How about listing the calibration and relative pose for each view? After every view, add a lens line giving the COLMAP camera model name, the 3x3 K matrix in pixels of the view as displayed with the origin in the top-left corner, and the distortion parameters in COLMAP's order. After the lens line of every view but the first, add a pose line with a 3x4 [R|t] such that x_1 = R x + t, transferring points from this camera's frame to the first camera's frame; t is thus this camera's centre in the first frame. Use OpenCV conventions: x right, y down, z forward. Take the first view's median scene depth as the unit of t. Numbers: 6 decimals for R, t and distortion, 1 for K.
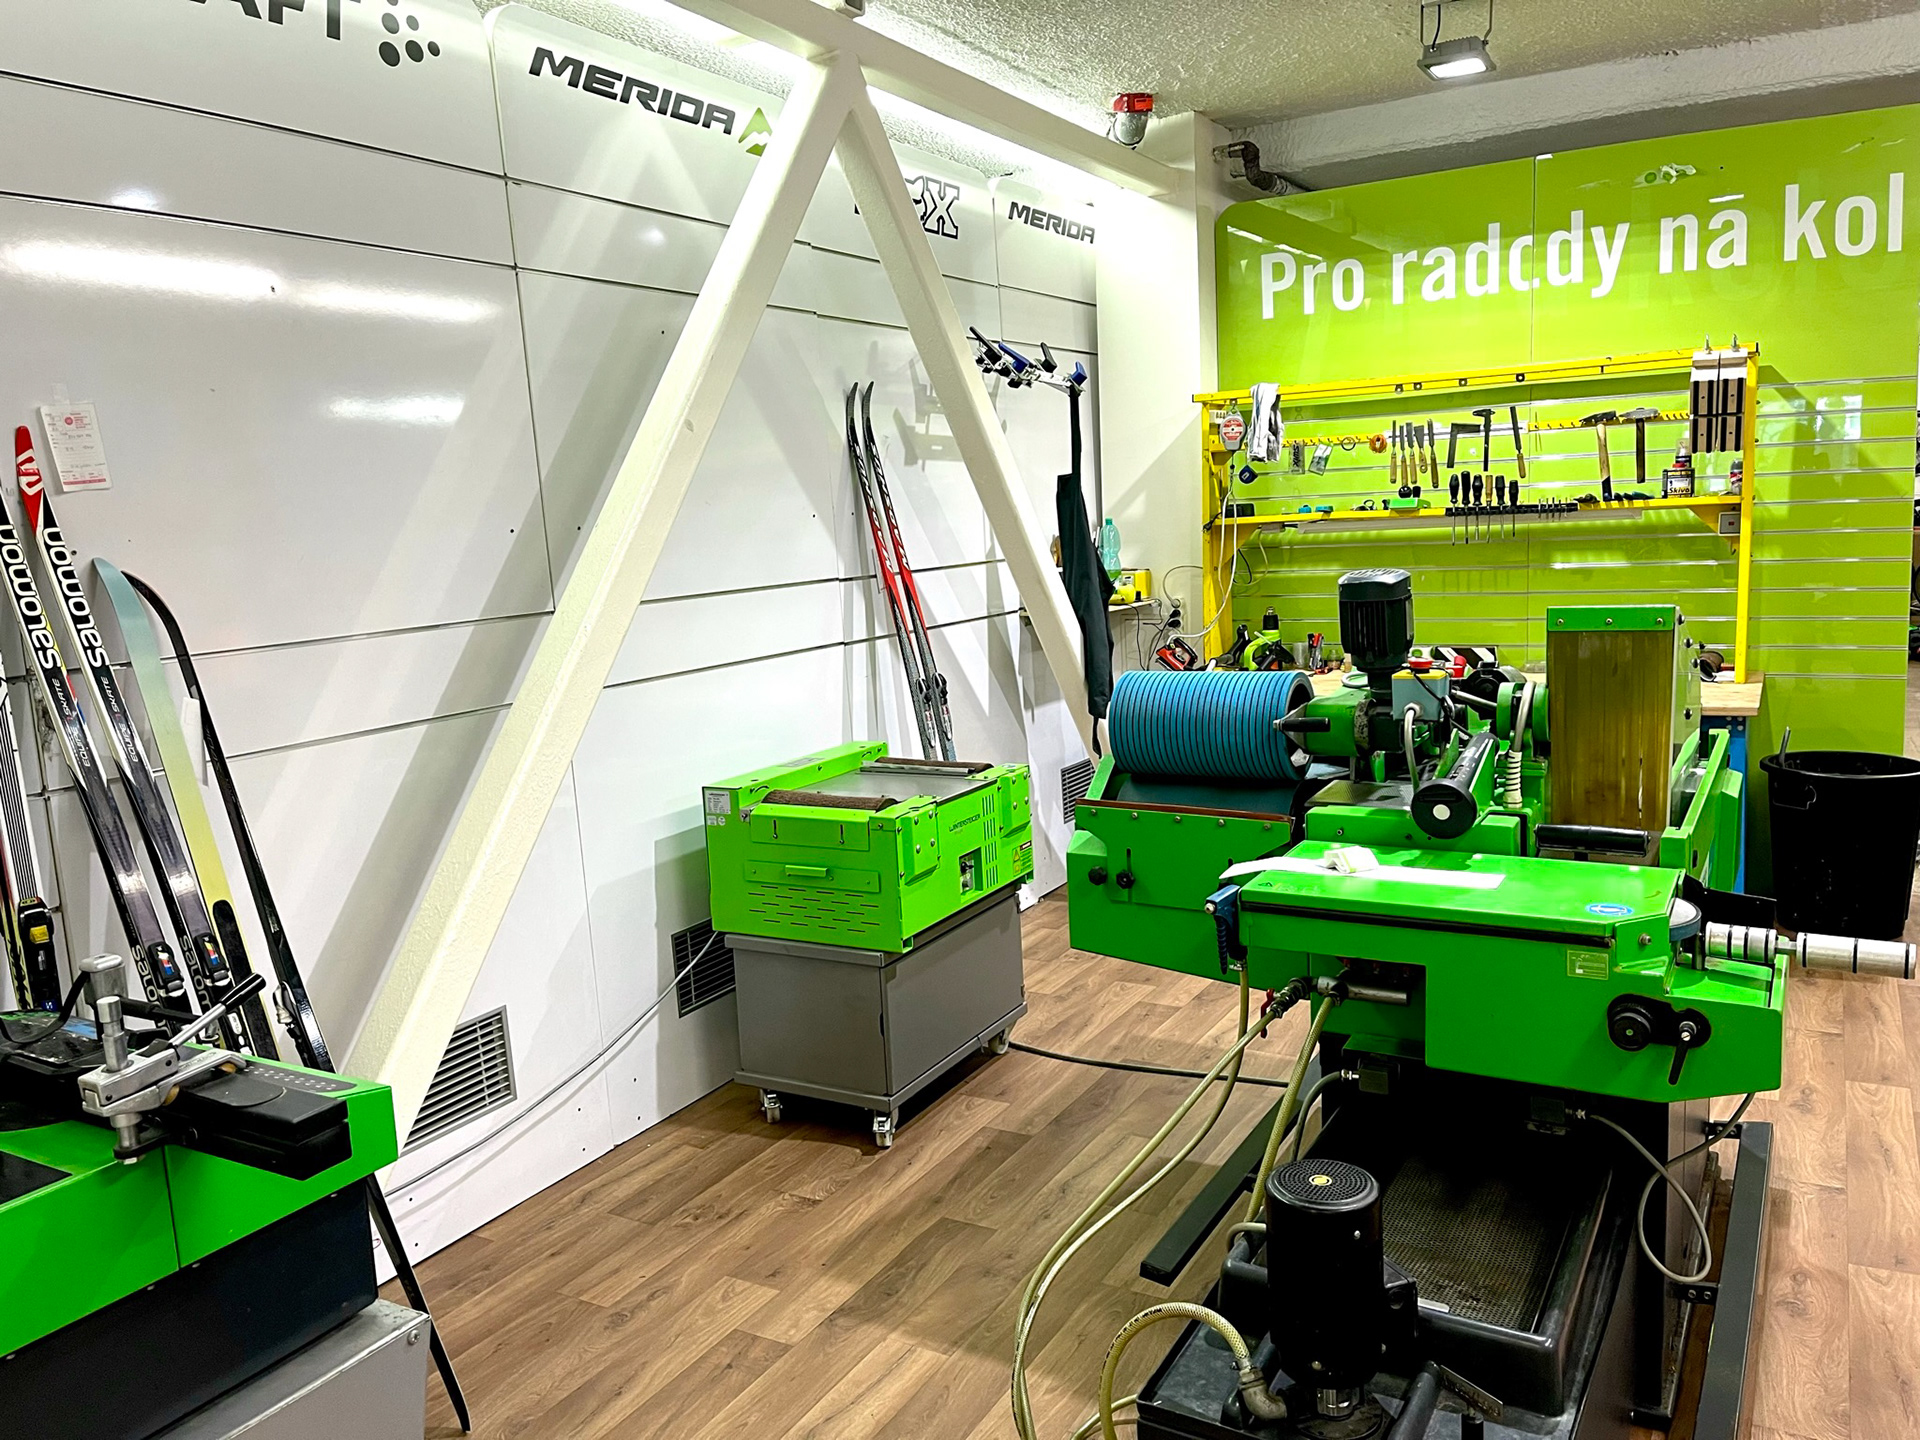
lens RADIAL K [[1460.4, 0, 935.5], [0, 1460.4, 721.3], [0, 0, 1]] dist [0.059697, -0.082119]
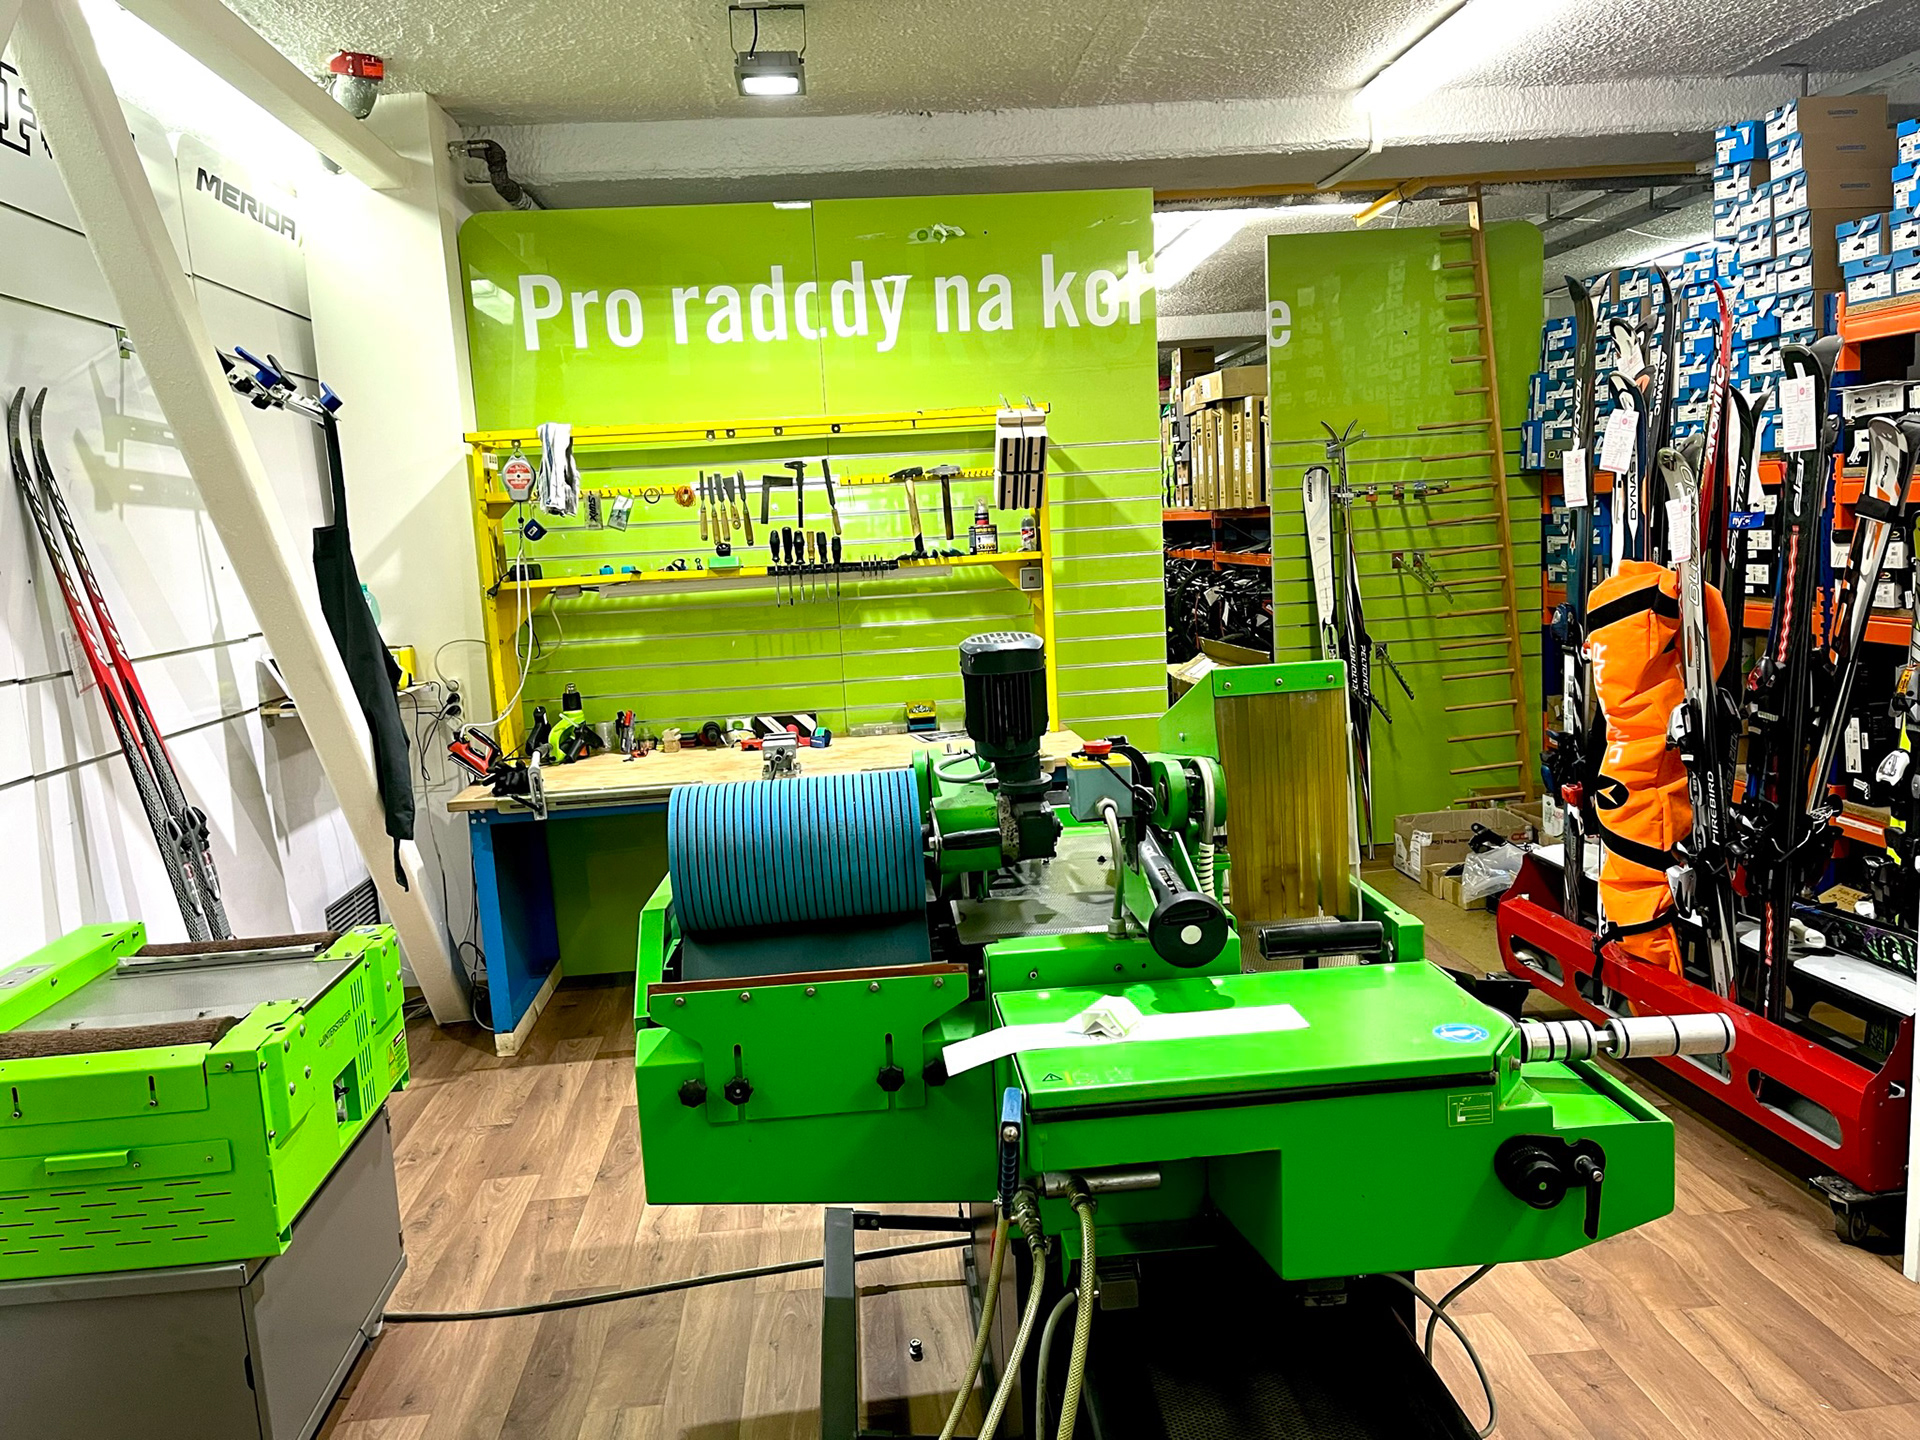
lens RADIAL K [[1460.4, 0, 958.1], [0, 1460.4, 728.6], [0, 0, 1]] dist [0.059697, -0.082119]
pose [[0.815896, -0.076754, 0.573082, -0.097066], [0.100063, 0.994939, -0.009205, -0.026127], [-0.569475, 0.064854, 0.819447, 0.205872]]
